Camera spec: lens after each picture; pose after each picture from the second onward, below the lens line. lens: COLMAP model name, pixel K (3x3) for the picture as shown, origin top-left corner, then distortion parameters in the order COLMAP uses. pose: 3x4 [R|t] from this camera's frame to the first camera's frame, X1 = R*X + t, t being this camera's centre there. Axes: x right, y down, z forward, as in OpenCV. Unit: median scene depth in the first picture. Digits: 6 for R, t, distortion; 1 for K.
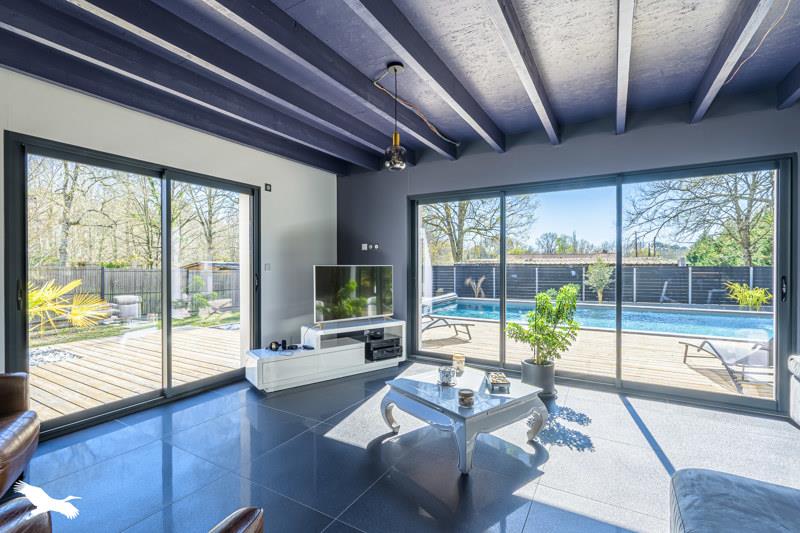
lens RADIAL K [[352.0, 0, 400.0], [0, 352.0, 266.5], [0, 0, 1]] dist [0.001332, 0.000183]
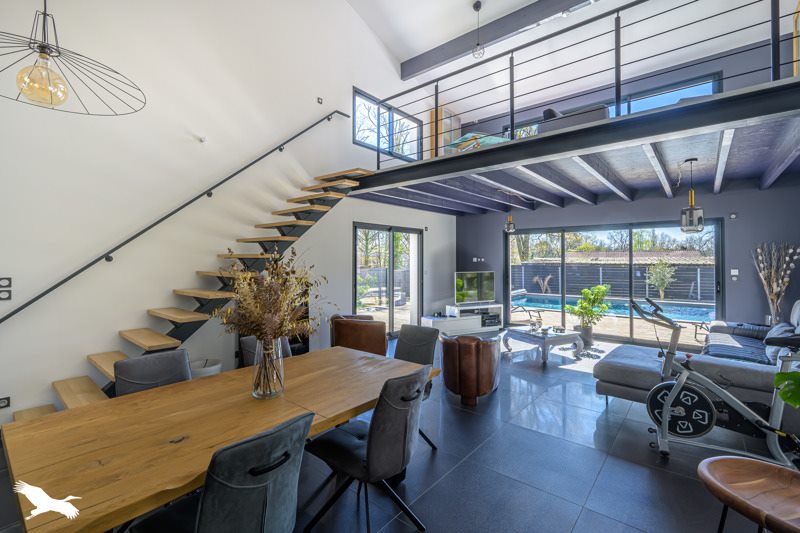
lens RADIAL K [[368.6, 0, 400.2], [0, 368.6, 253.0], [0, 0, 1]] dist [0.018080, -0.000374]
pose [[0.988909, -0.001709, -0.148512, -0.208821], [-0.001520, 0.999765, -0.021623, -0.054210], [0.148514, 0.021609, 0.988674, -0.841107]]
